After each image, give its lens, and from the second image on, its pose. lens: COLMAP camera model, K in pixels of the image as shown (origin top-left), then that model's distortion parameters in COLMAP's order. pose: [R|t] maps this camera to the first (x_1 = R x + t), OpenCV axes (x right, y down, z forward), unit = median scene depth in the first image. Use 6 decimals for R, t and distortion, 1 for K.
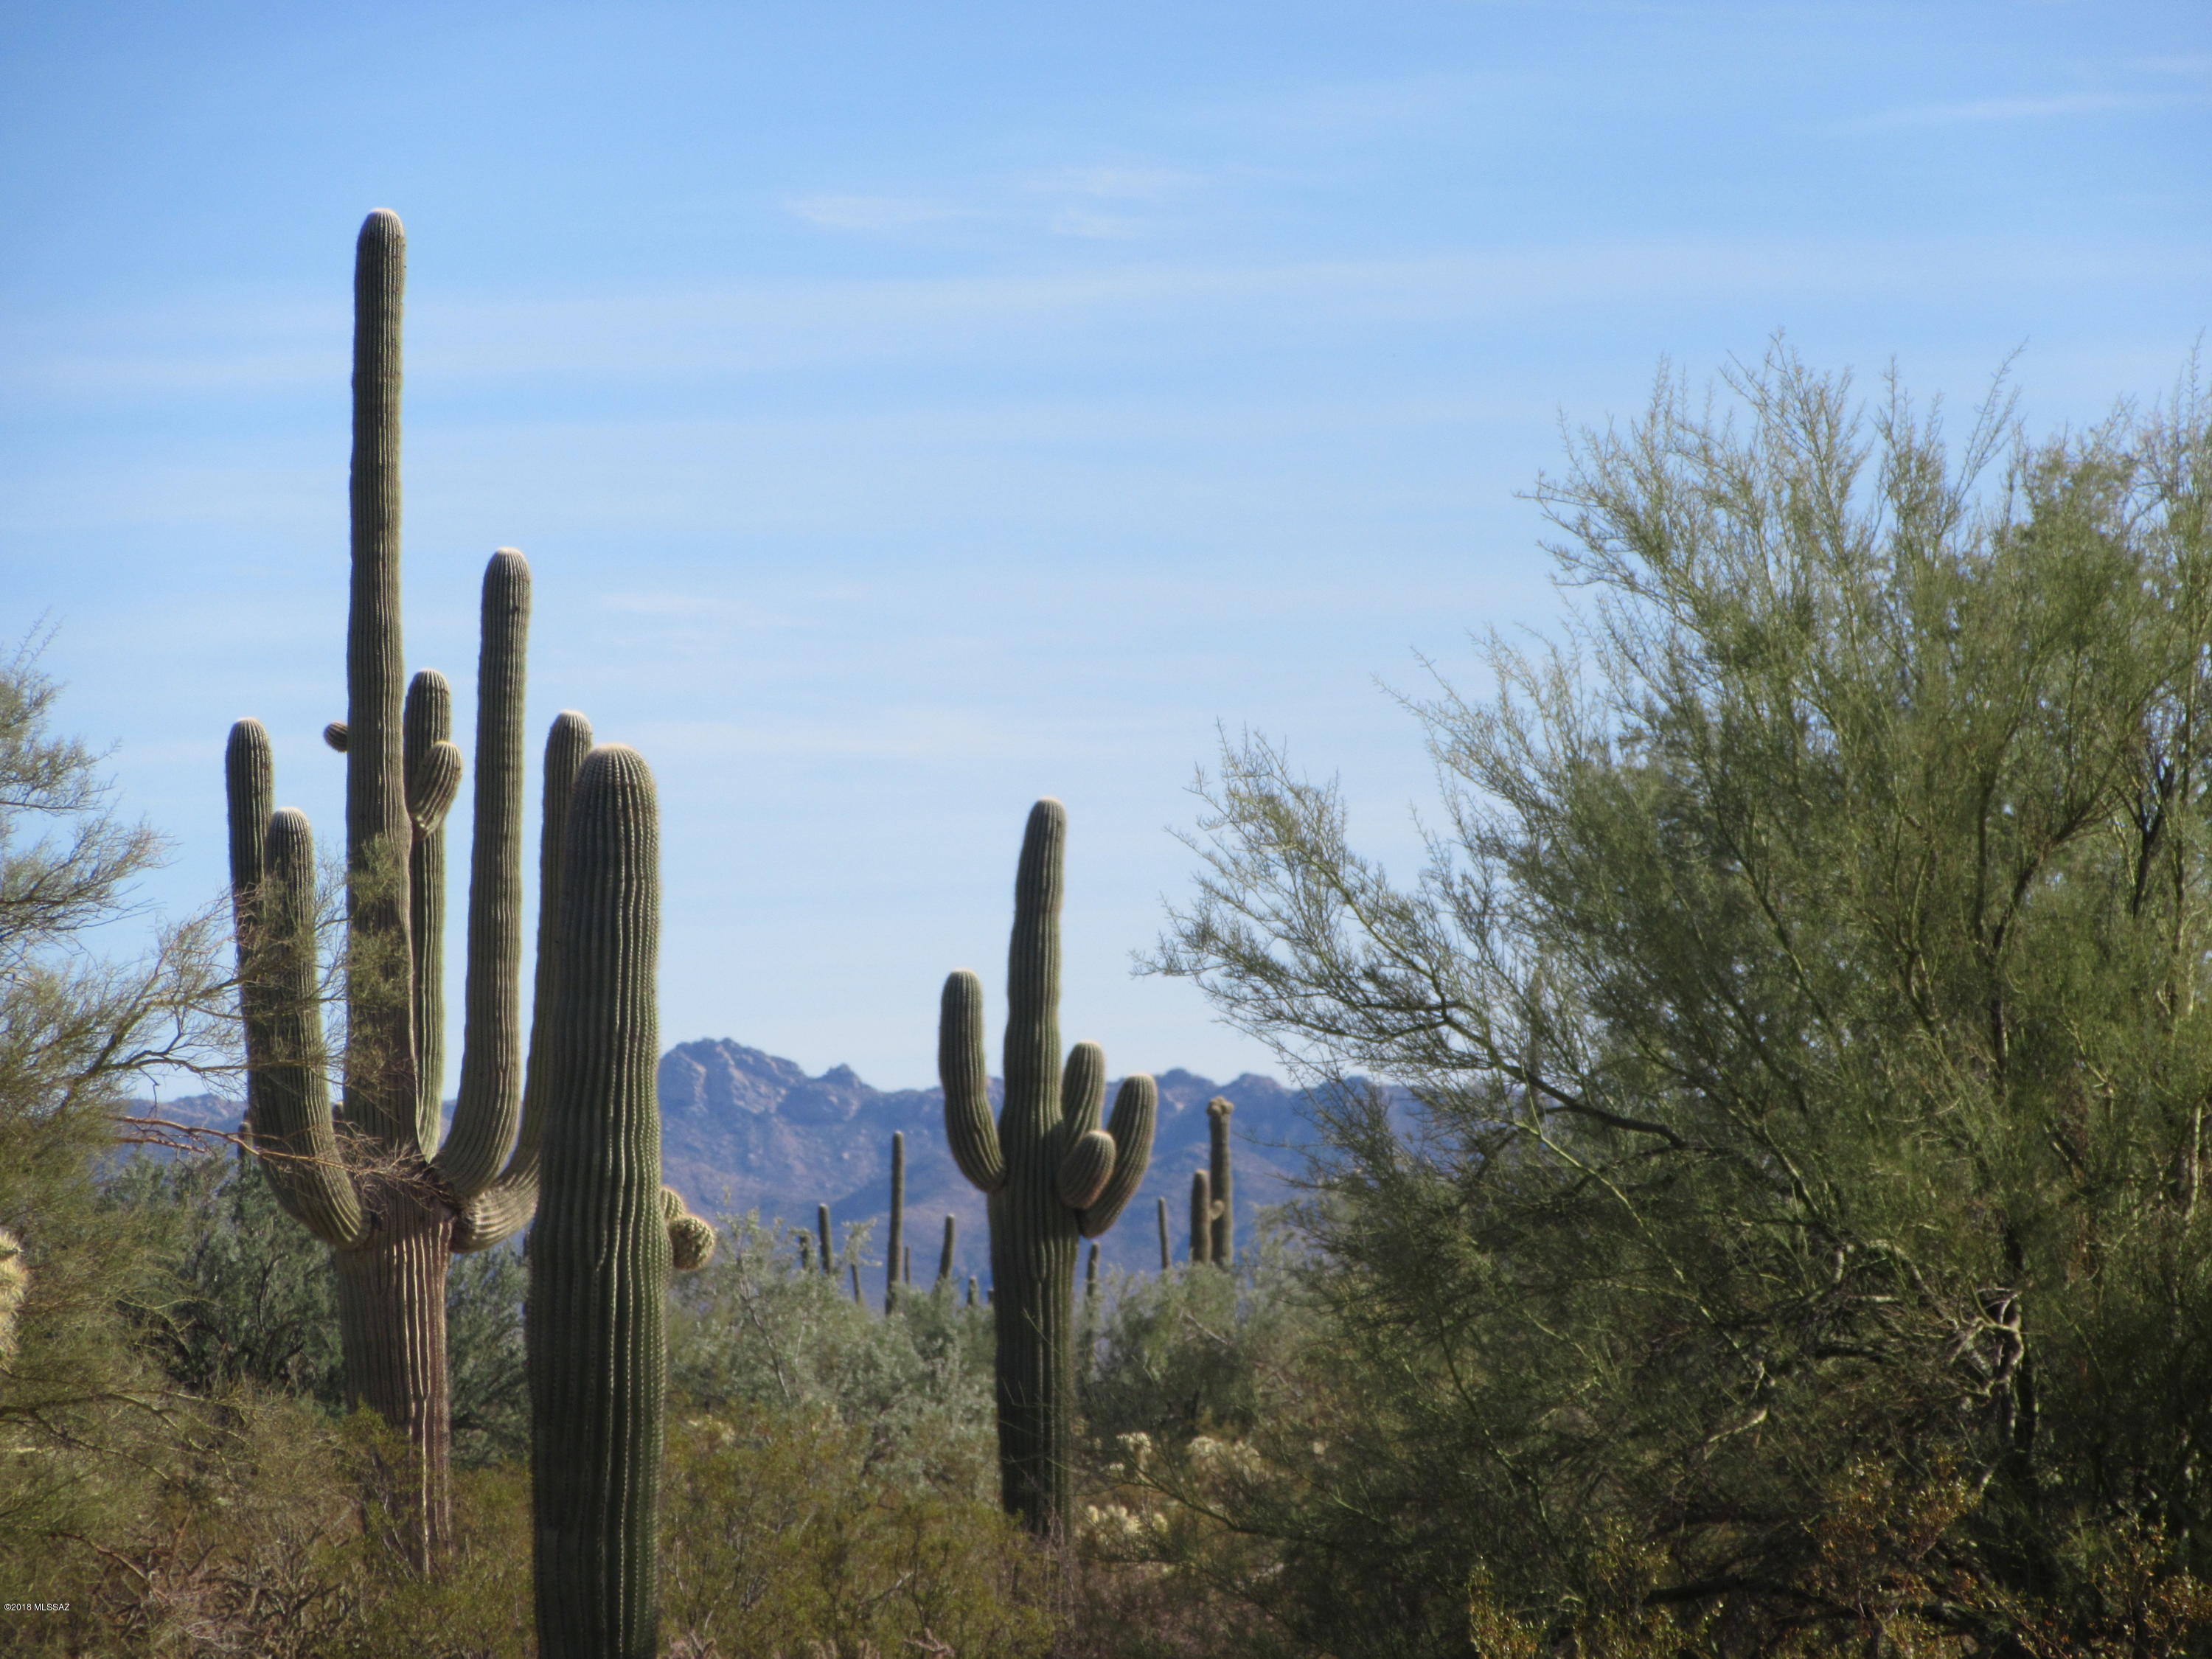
lens RADIAL K [[15011.6, 0, 1113.5], [0, 15011.6, 822.8], [0, 0, 1]] dist [0.611758, 0.000000]
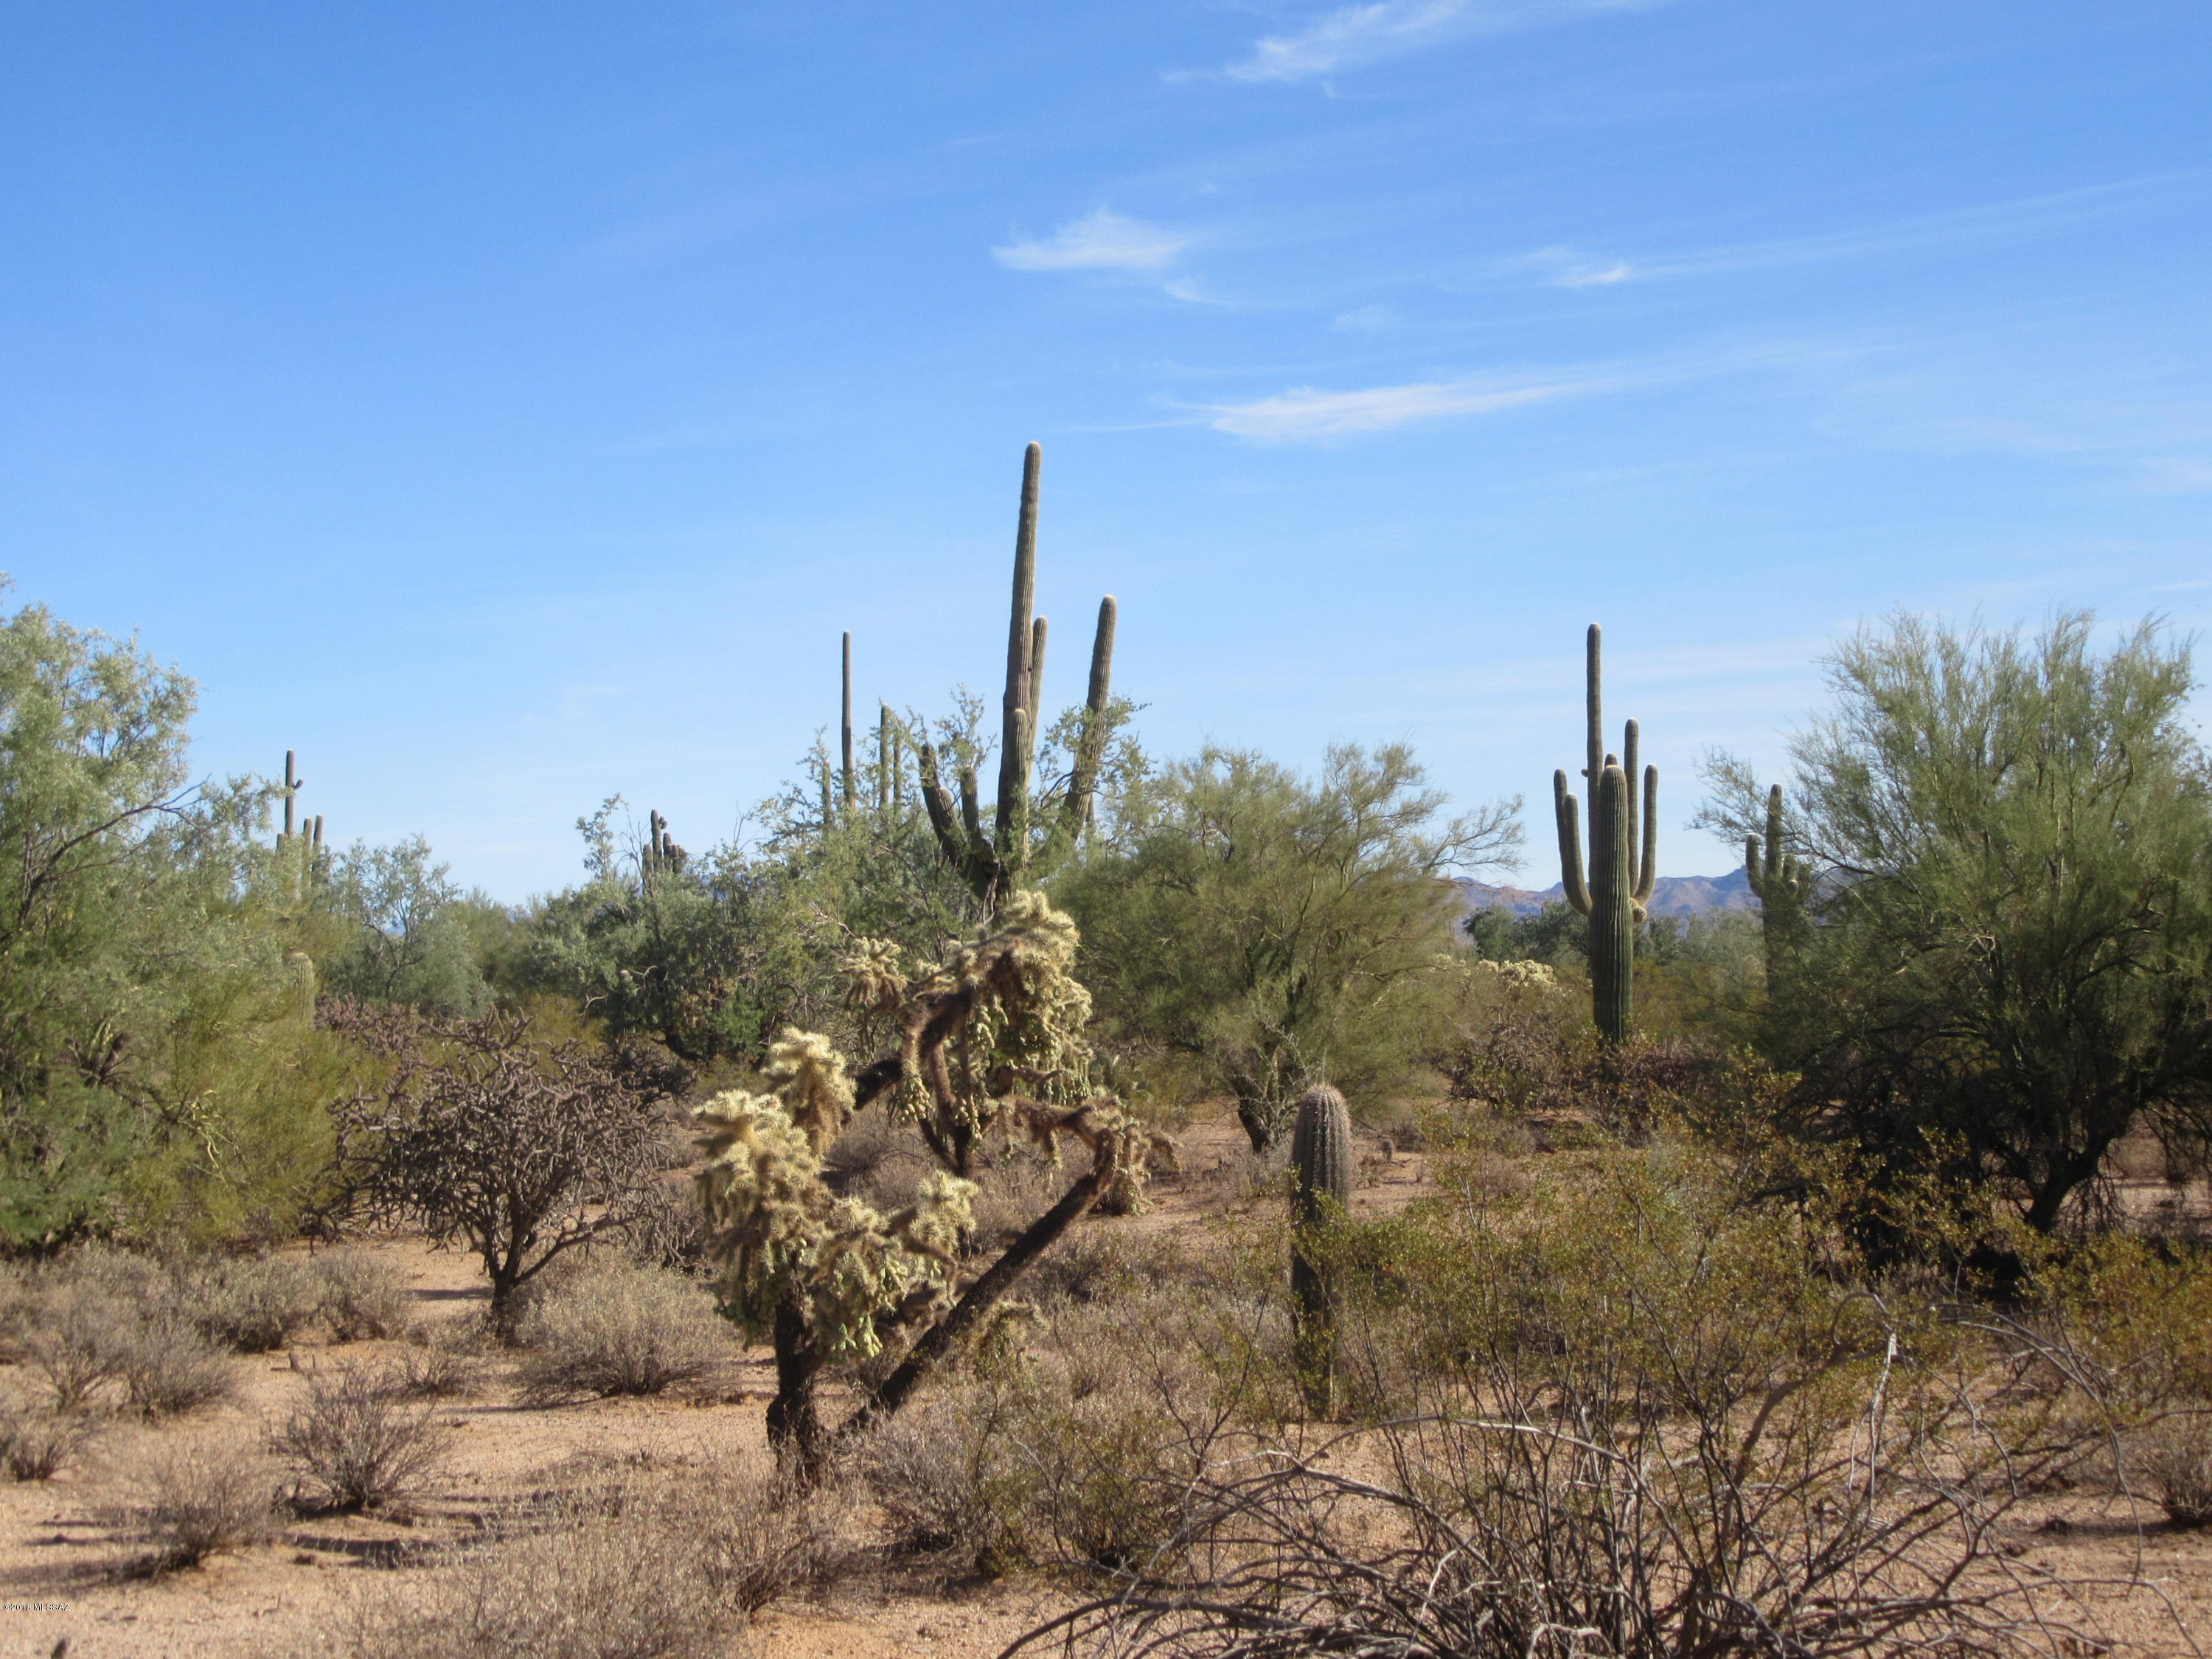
lens RADIAL K [[3864.2, 0, 1107.1], [0, 3864.2, 833.5], [0, 0, 1]] dist [0.084490, 0.000000]
pose [[0.980971, -0.017488, -0.193363, 0.025685], [0.018716, 0.999815, 0.004528, 0.004297], [0.193248, -0.008060, 0.981117, 0.153529]]
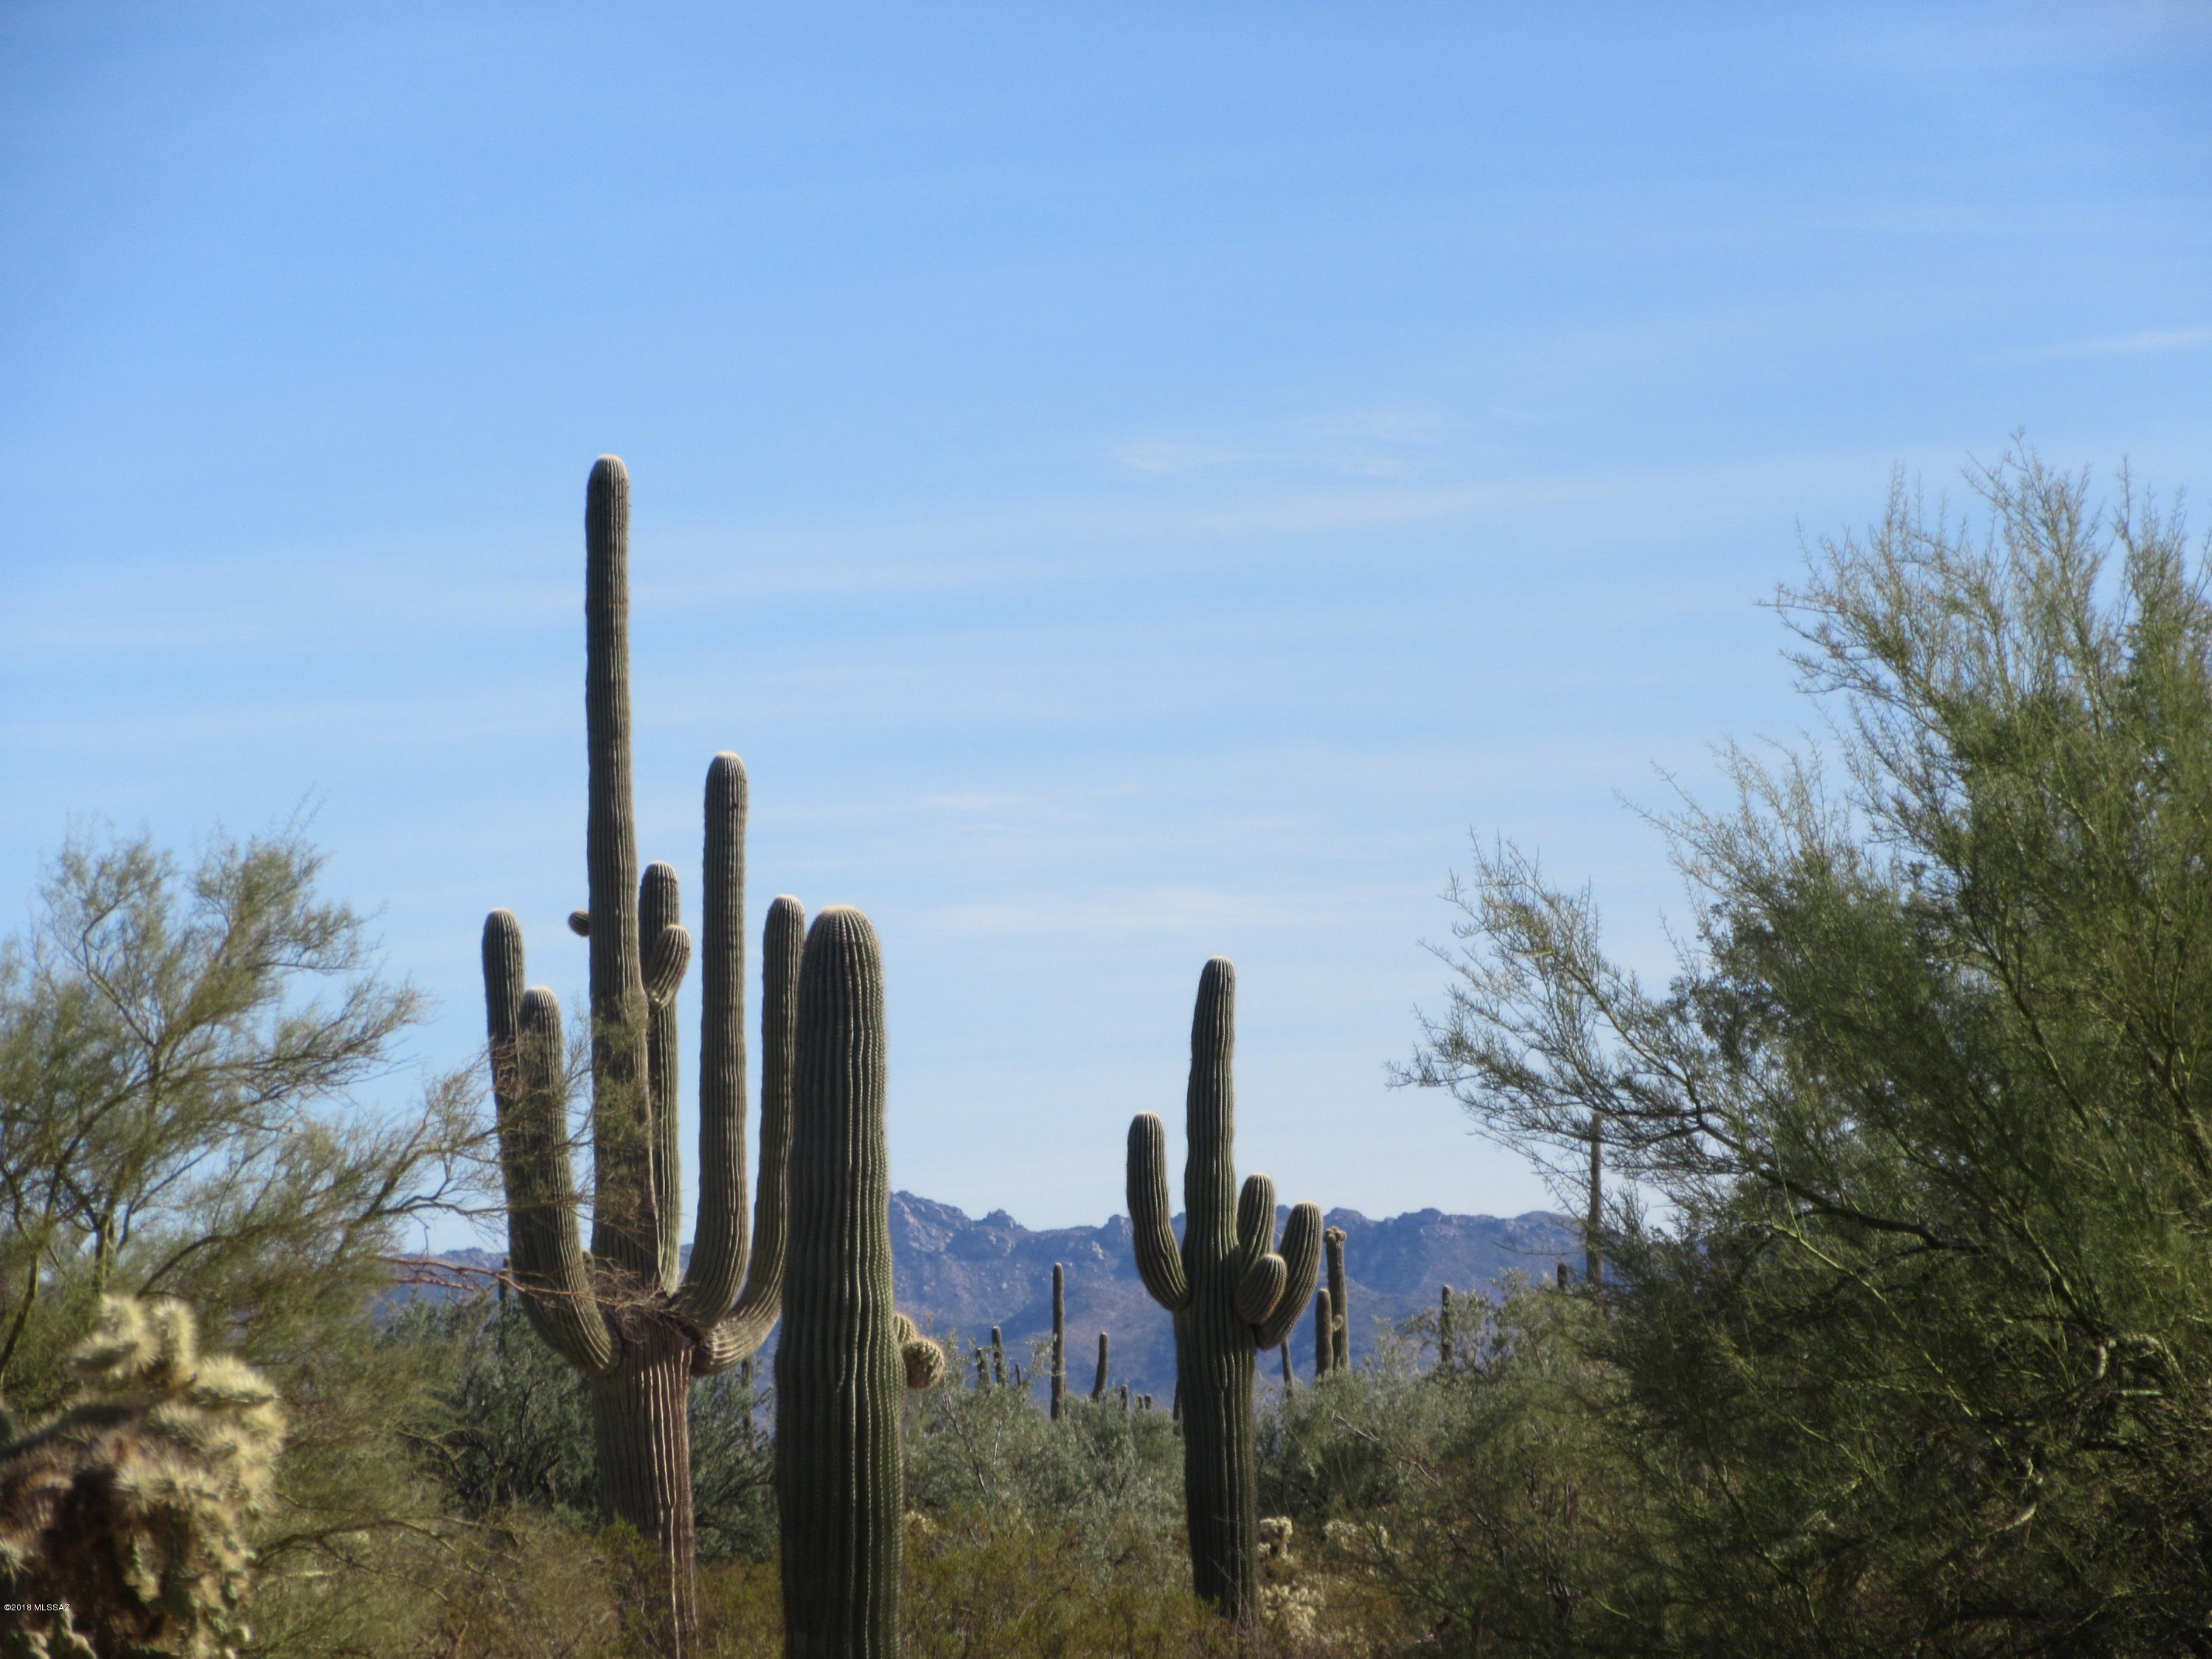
lens RADIAL K [[12489.7, 0, 1097.6], [0, 12489.7, 832.3], [0, 0, 1]] dist [0.559989, 0.000000]
pose [[0.999635, -0.025358, -0.009323, -0.006916], [0.025227, 0.999585, -0.013900, 0.002818], [0.009672, 0.013660, 0.999860, 0.109930]]
